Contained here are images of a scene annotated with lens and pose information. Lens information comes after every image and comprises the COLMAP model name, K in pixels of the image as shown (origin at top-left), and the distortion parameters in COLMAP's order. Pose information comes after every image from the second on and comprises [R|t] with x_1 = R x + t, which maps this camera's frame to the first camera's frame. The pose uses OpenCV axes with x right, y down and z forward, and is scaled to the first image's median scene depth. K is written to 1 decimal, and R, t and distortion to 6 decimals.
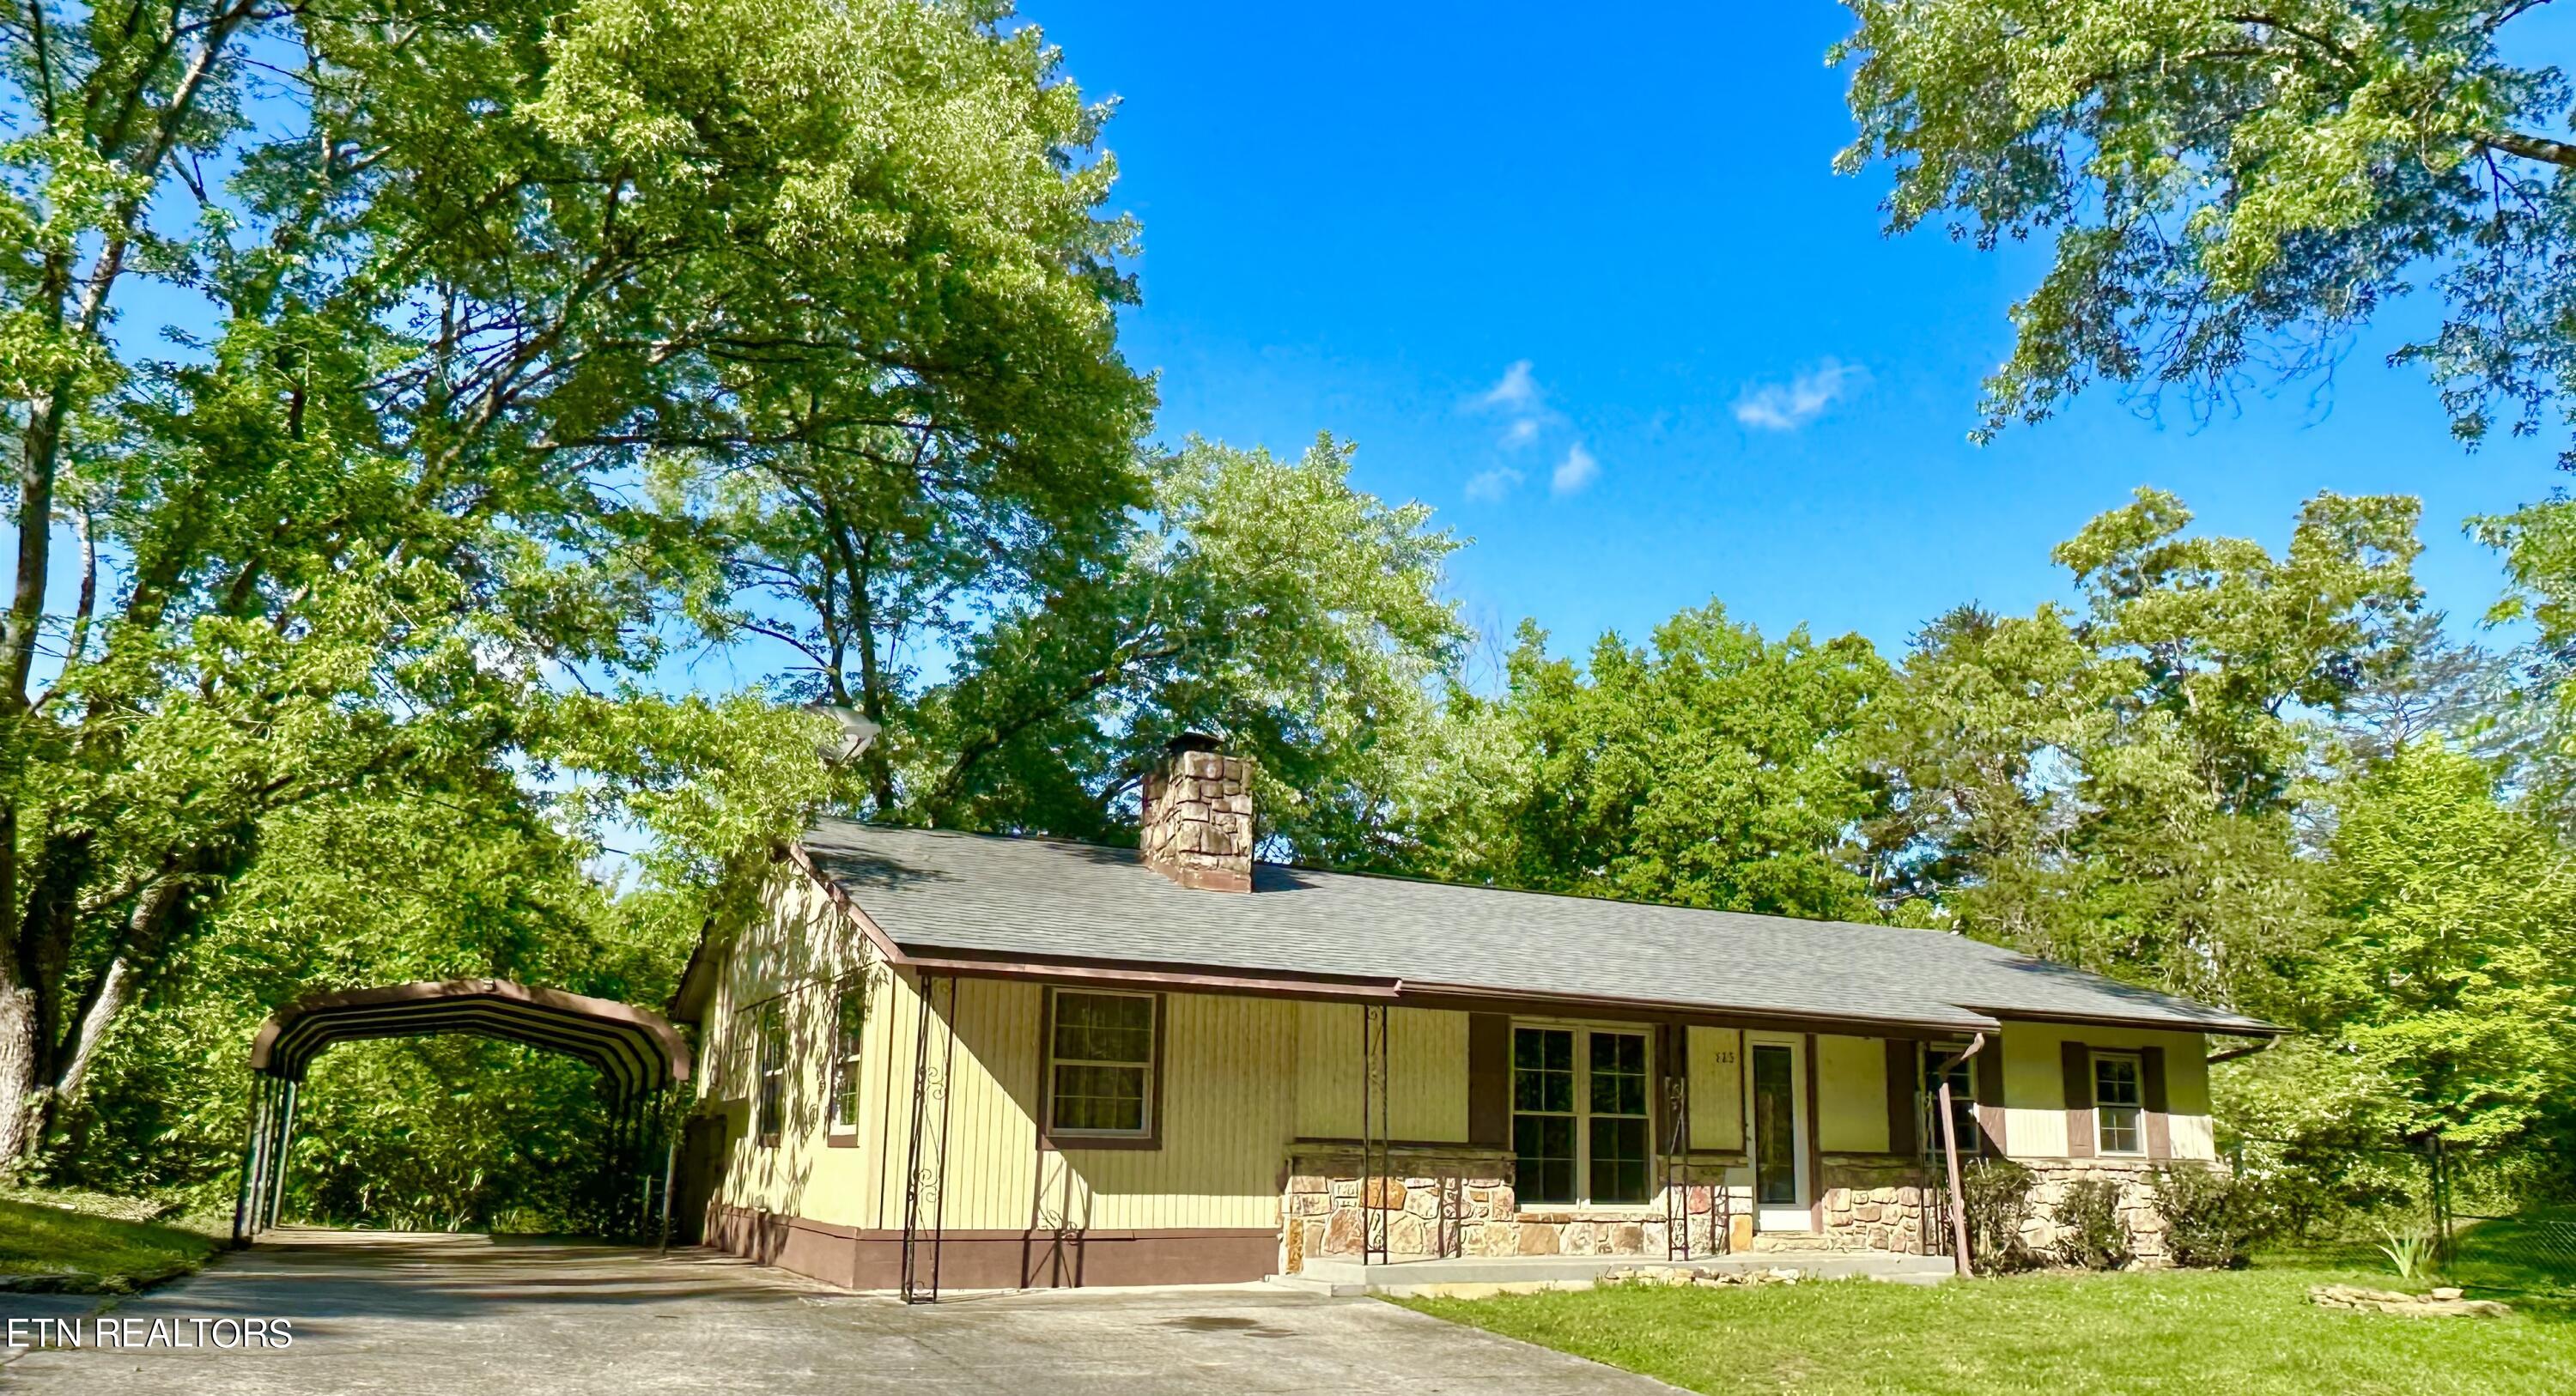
lens RADIAL K [[1882.6, 0, 1290.0], [0, 1882.6, 800.6], [0, 0, 1]] dist [-0.008179, 0.000800]
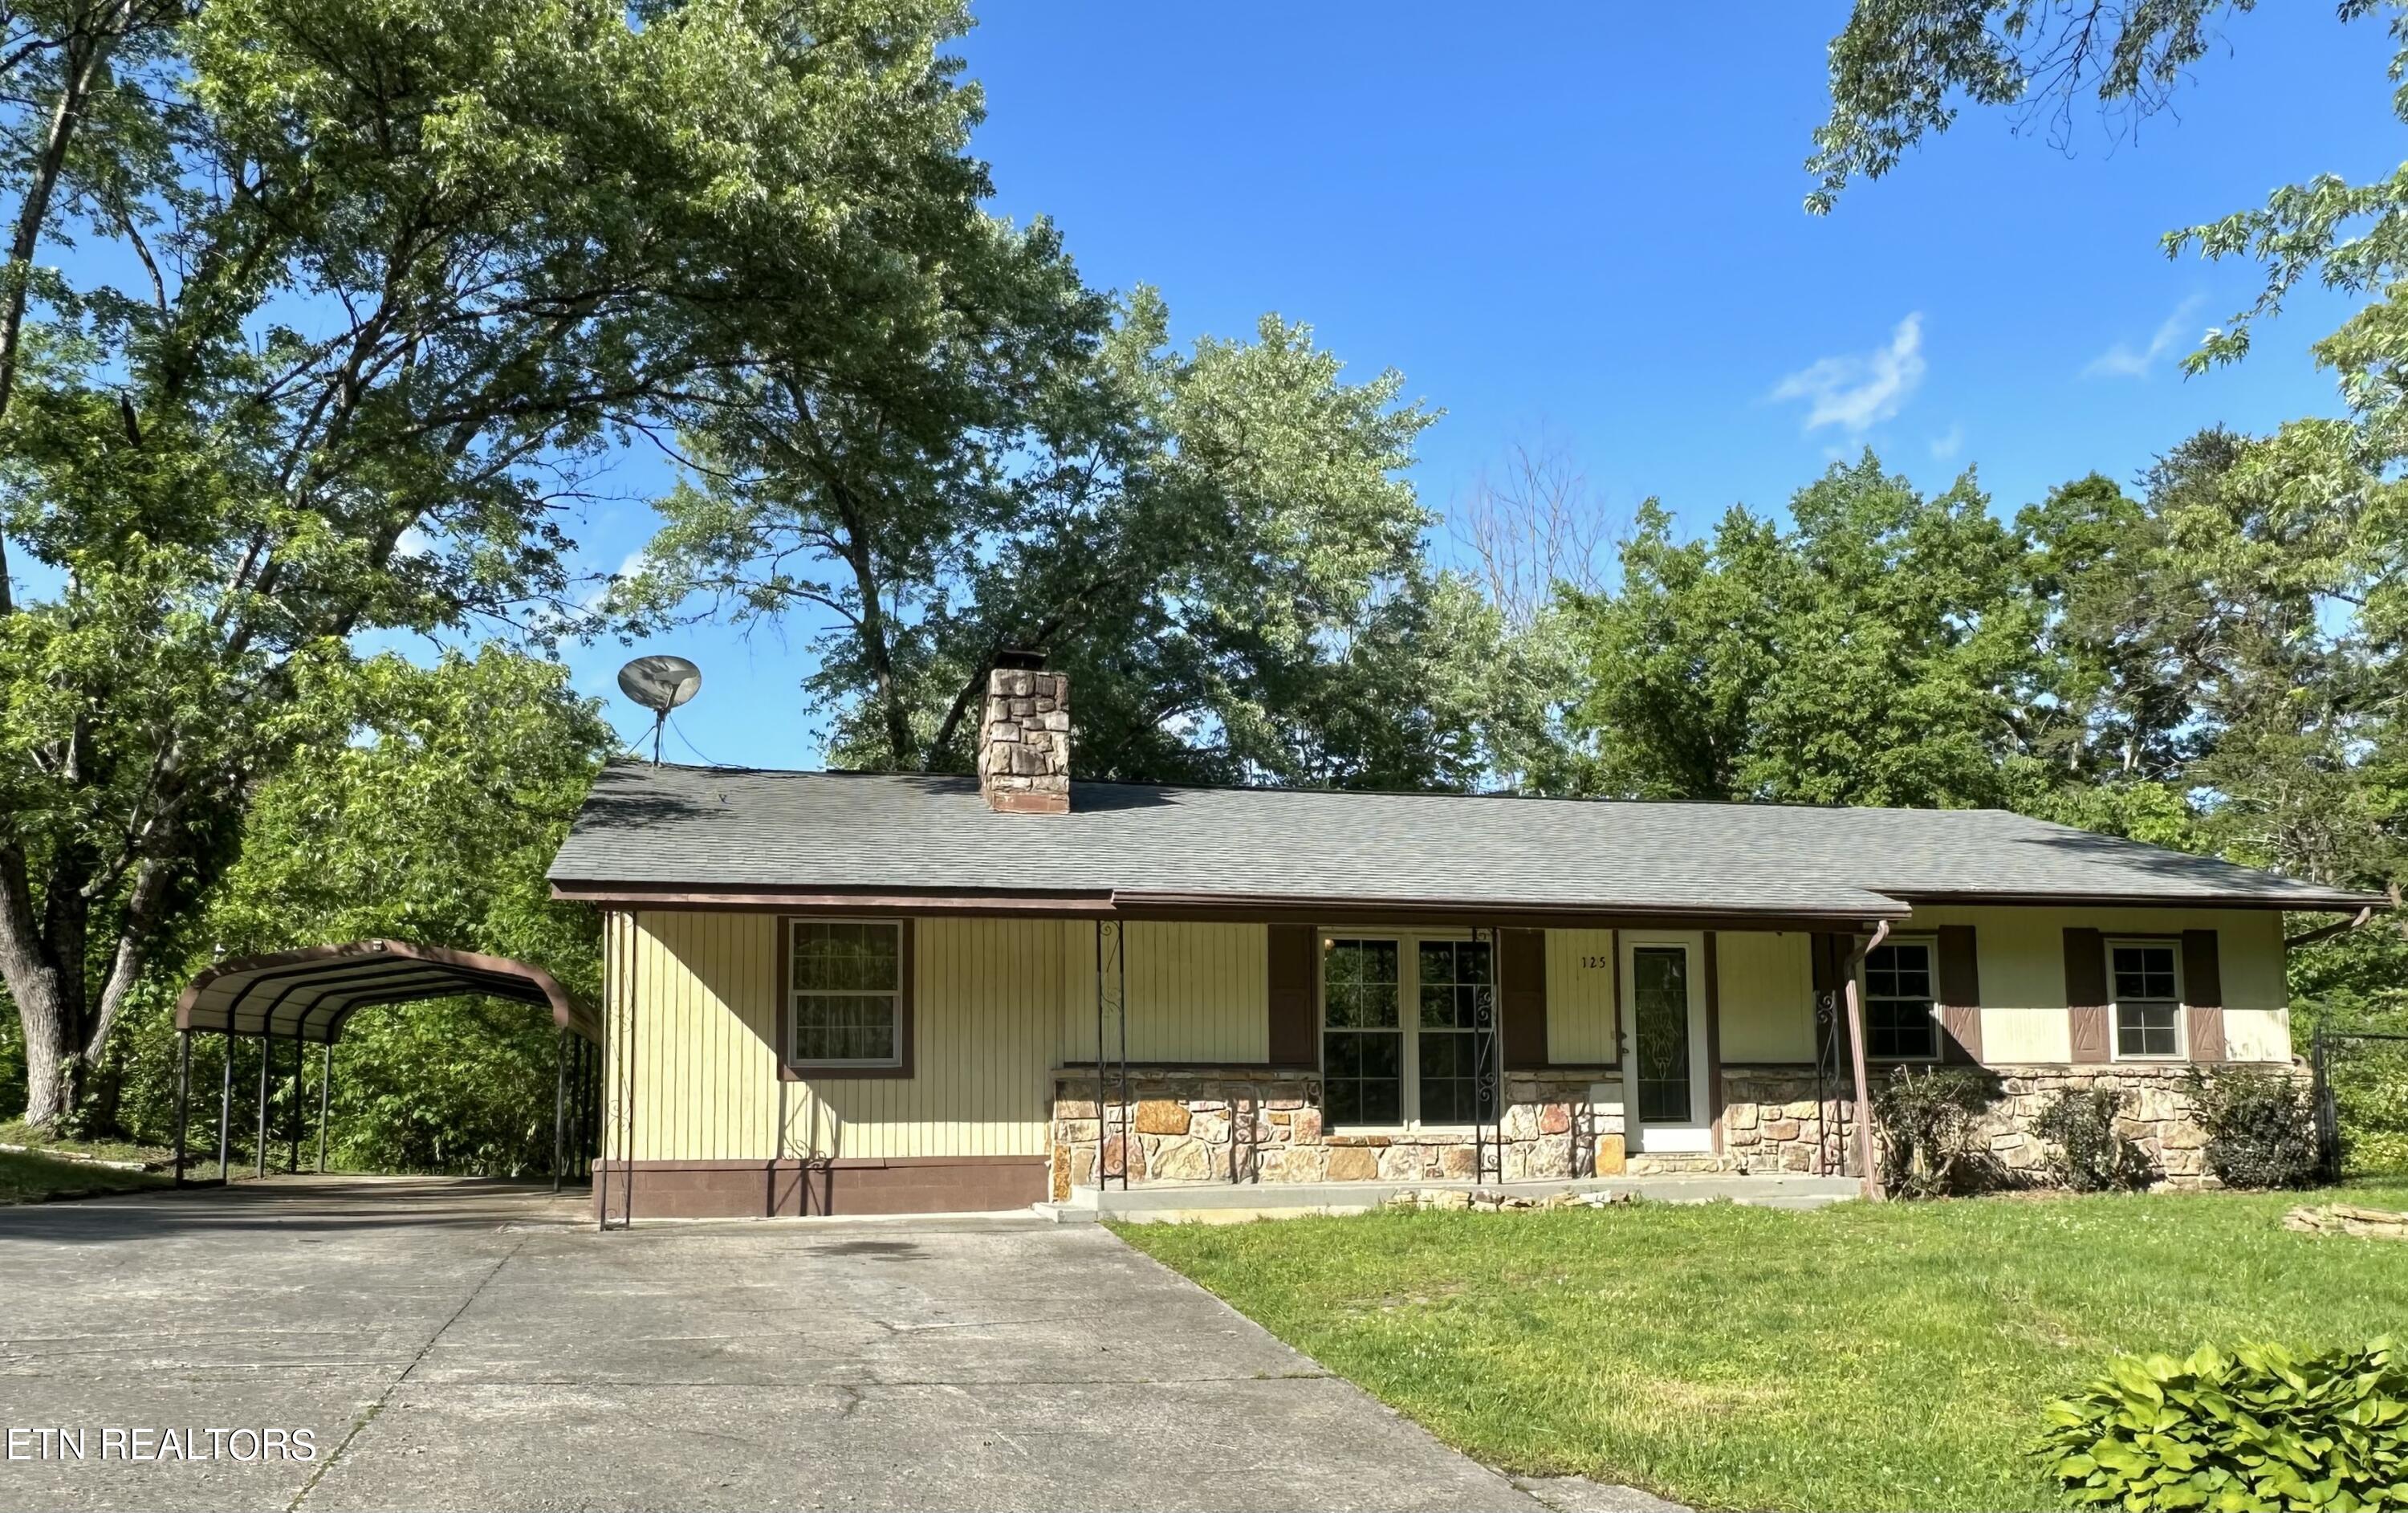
lens RADIAL K [[1895.7, 0, 1202.3], [0, 1895.7, 943.3], [0, 0, 1]] dist [-0.008907, -0.006895]
pose [[0.959573, -0.047479, -0.277426, 0.313766], [0.074731, 0.993269, 0.088494, 0.035348], [0.271357, -0.105649, 0.956663, 0.092142]]
